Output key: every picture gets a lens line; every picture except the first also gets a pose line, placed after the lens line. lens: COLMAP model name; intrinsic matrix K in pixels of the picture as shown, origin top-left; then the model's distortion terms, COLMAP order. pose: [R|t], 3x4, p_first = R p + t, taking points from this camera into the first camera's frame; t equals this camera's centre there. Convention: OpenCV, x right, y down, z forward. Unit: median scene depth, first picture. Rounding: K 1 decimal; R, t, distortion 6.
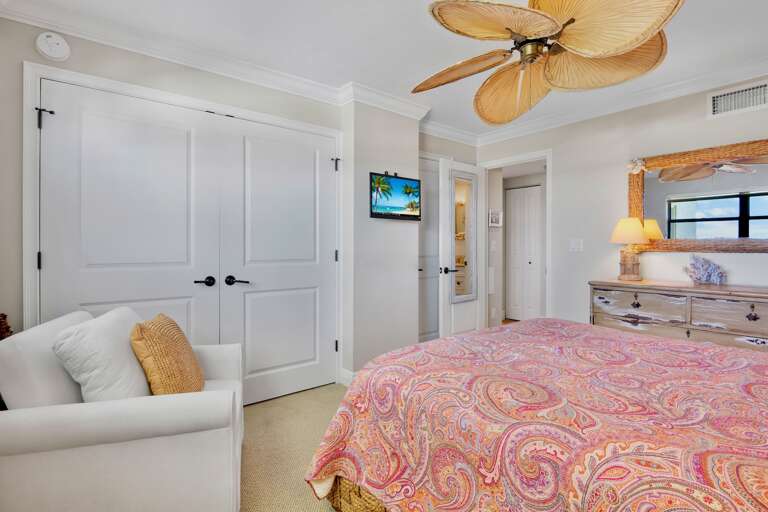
lens RADIAL K [[384.4, 0, 384.0], [0, 384.4, 249.0], [0, 0, 1]] dist [0.003944, 0.000628]
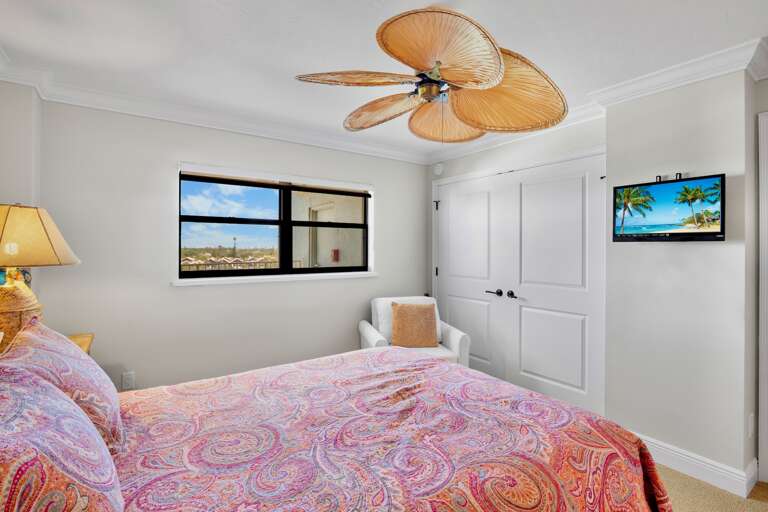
lens RADIAL K [[384.4, 0, 384.0], [0, 384.4, 249.0], [0, 0, 1]] dist [0.003944, 0.000628]
pose [[-0.076709, -0.000046, -0.997054, 0.814231], [-0.011812, 0.999930, 0.000863, -0.060131], [0.996984, 0.011843, -0.076704, 0.564182]]
